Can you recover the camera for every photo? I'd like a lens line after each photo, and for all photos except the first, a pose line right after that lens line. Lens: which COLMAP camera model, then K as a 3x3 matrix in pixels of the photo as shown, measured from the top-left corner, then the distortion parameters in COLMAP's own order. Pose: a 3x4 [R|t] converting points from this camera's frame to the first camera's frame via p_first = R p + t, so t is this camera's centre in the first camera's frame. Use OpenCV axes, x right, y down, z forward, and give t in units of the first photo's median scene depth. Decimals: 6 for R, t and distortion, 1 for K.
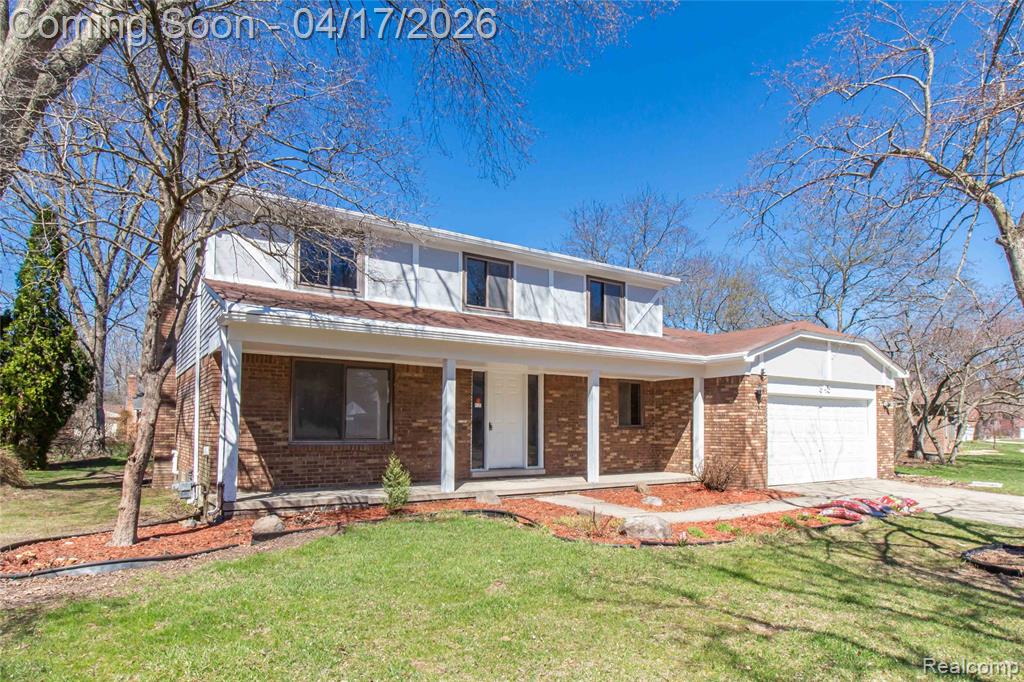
lens RADIAL K [[590.3, 0, 528.3], [0, 590.3, 410.5], [0, 0, 1]] dist [0.002859, 0.000514]
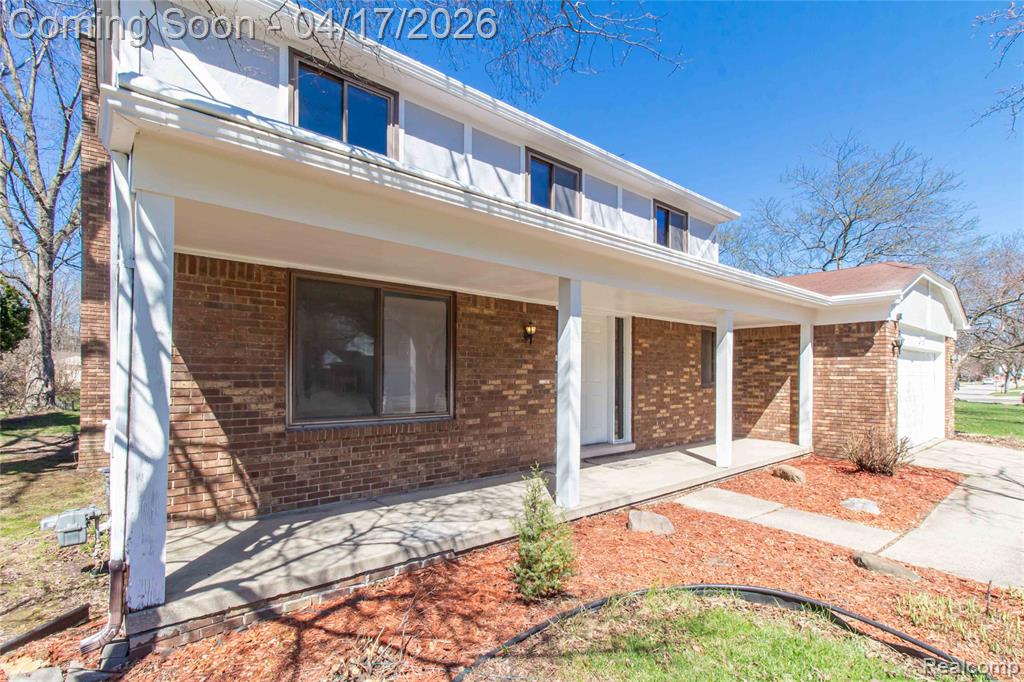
lens RADIAL K [[474.9, 0, 516.2], [0, 474.9, 374.5], [0, 0, 1]] dist [-0.001166, -0.000156]
pose [[0.994757, 0.000785, 0.102265, -0.183730], [-0.003990, 0.999507, 0.031142, -0.006434], [-0.102190, -0.031387, 0.994270, 0.416694]]
